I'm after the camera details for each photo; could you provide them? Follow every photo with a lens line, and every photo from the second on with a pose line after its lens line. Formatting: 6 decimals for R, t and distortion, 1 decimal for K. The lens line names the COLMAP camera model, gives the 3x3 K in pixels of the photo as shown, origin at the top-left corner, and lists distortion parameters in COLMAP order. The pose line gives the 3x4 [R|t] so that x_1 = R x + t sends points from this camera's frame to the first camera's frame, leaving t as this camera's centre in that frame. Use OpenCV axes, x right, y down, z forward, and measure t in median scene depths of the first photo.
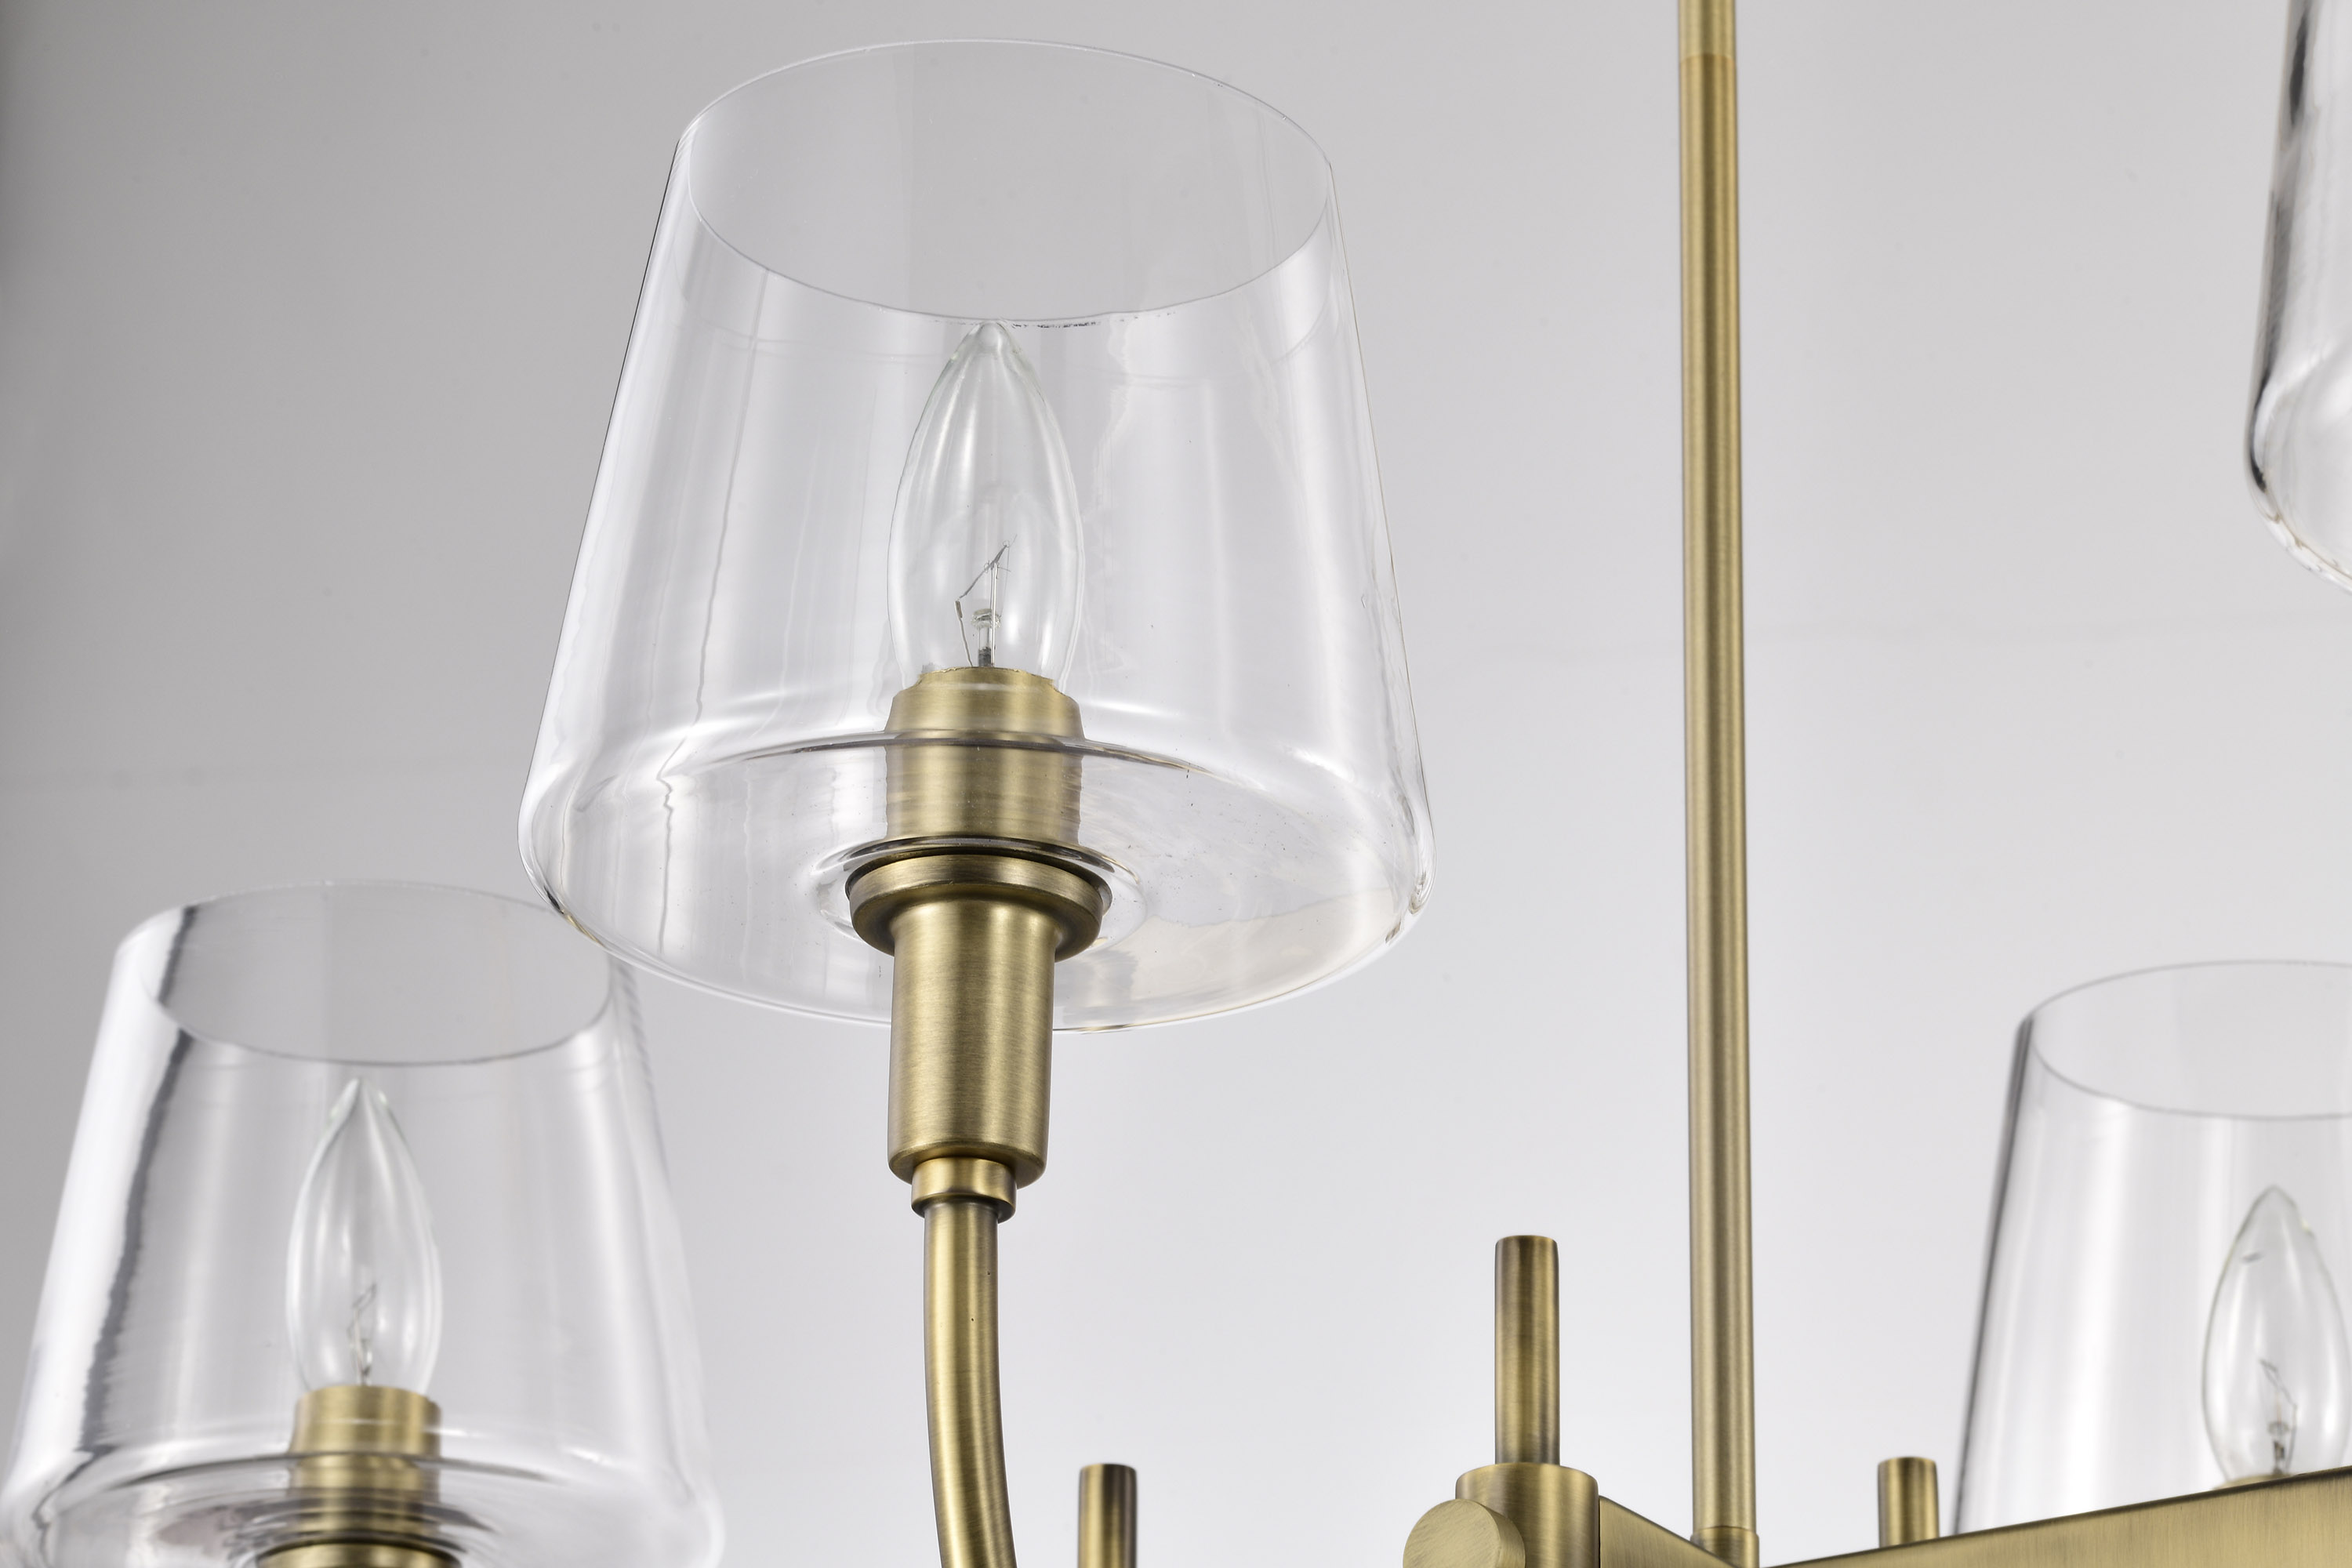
lens RADIAL K [[7681.9, 0, 1053.8], [0, 7681.9, 783.8], [0, 0, 1]] dist [0.055081, 1.664049]
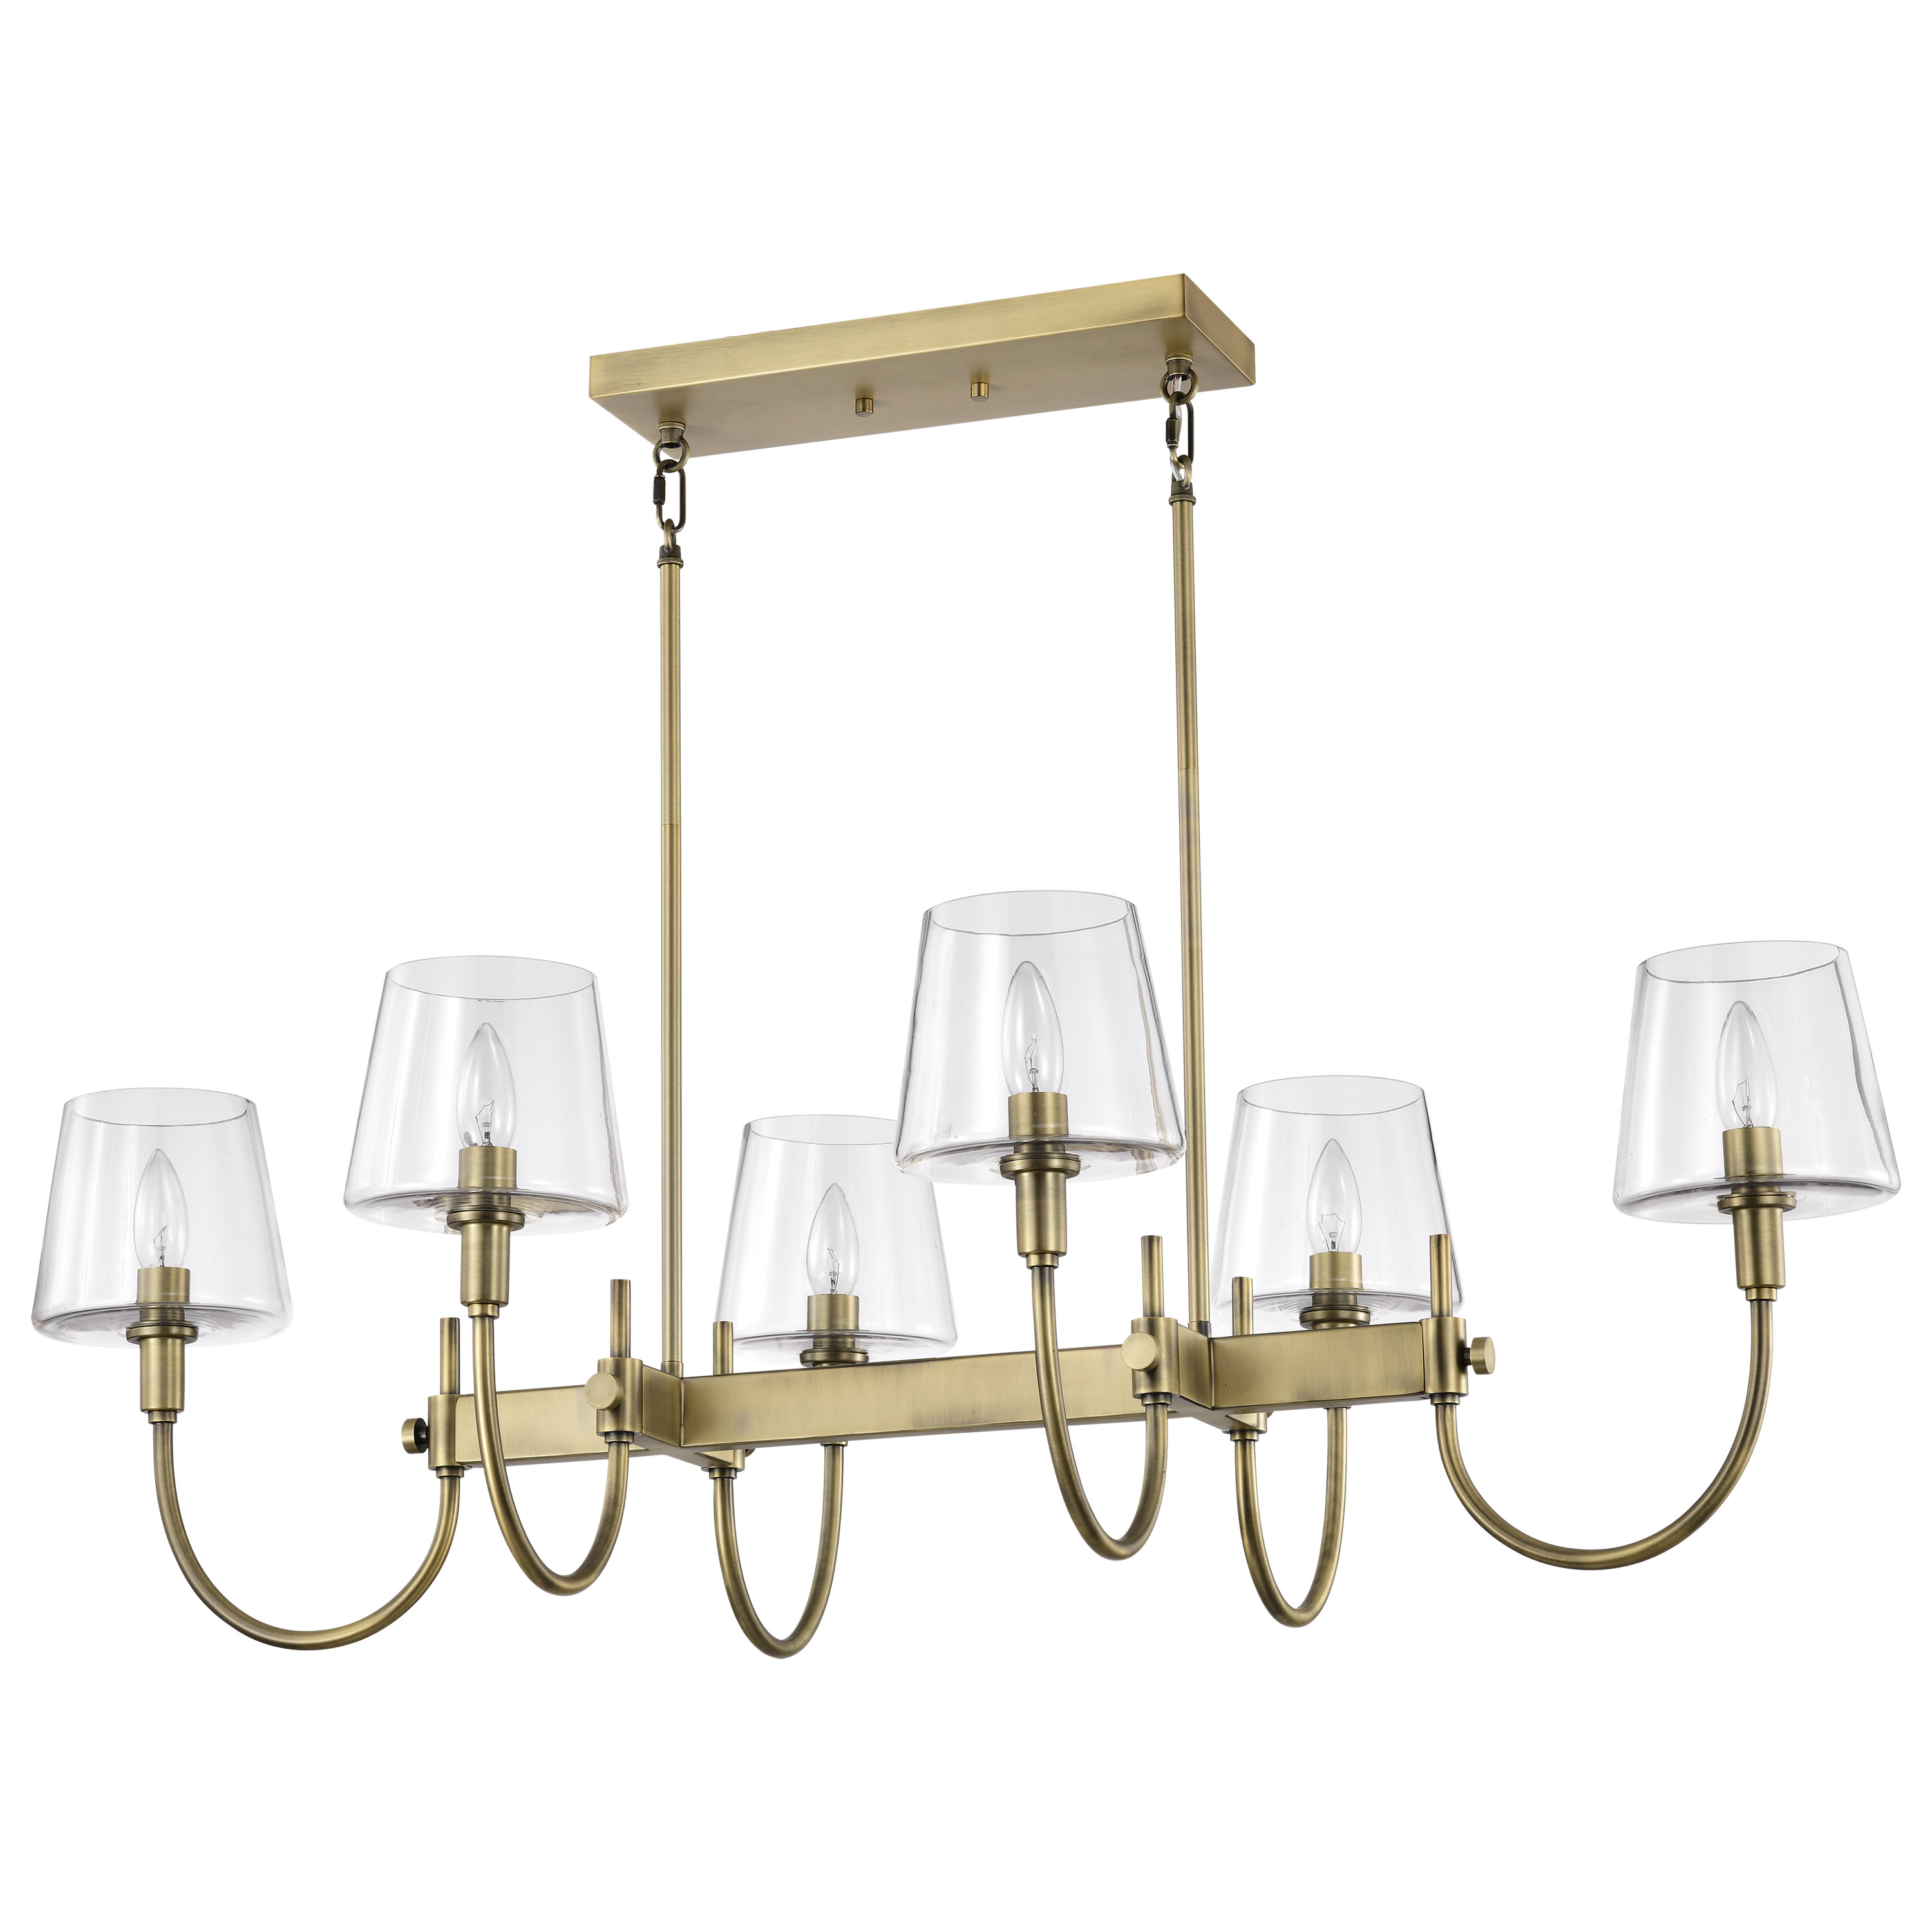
lens RADIAL K [[6592.1, 0, 966.0], [0, 6592.1, 966.0], [0, 0, 1]] dist [0.065159, 0.970473]
pose [[0.974456, 0.019312, 0.223746, -0.396585], [-0.059365, 0.983008, 0.173698, -0.531010], [-0.216590, -0.182544, 0.959045, -1.537275]]
